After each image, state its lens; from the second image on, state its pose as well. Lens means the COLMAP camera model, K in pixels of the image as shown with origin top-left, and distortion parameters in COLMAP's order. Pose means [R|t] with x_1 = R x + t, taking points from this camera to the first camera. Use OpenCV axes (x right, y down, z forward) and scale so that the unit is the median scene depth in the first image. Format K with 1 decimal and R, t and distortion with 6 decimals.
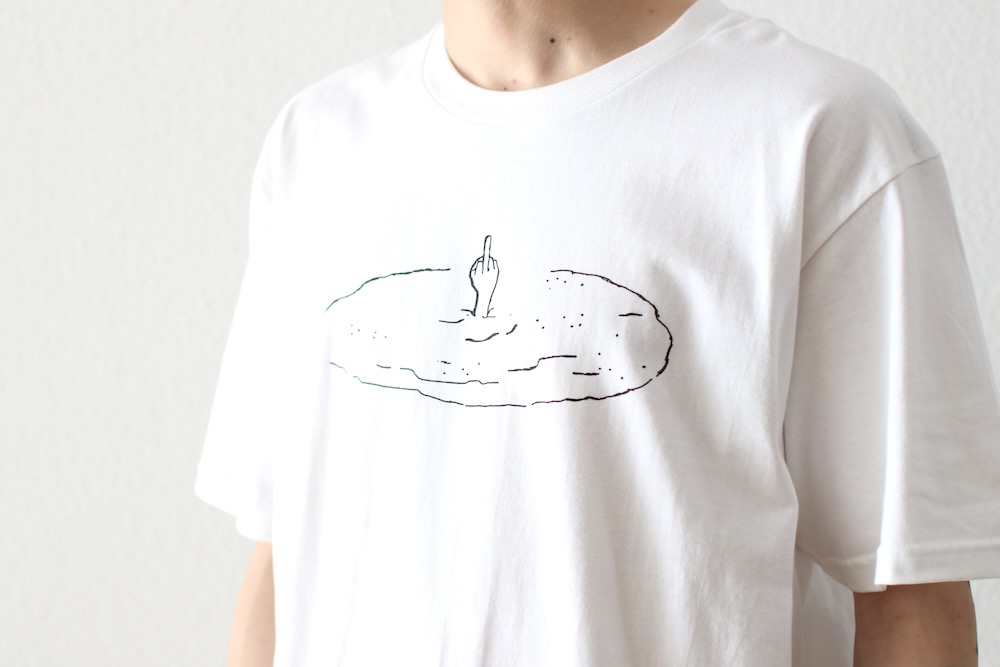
lens RADIAL K [[2623.9, 0, 500.0], [0, 2623.9, 333.5], [0, 0, 1]] dist [-0.163396, -0.165881]
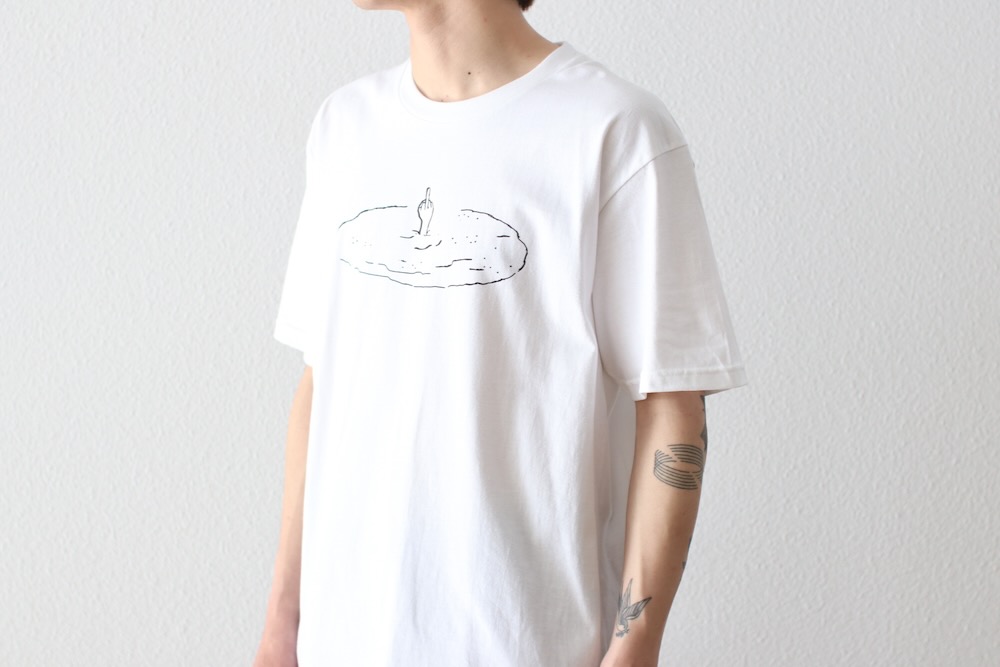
lens RADIAL K [[2623.9, 0, 500.0], [0, 2623.9, 333.5], [0, 0, 1]] dist [-0.163396, -0.165881]
pose [[0.997257, 0.014166, -0.072643, 0.171575], [-0.010139, 0.998407, 0.055508, -0.038497], [0.073314, -0.054619, 0.995812, -0.730633]]
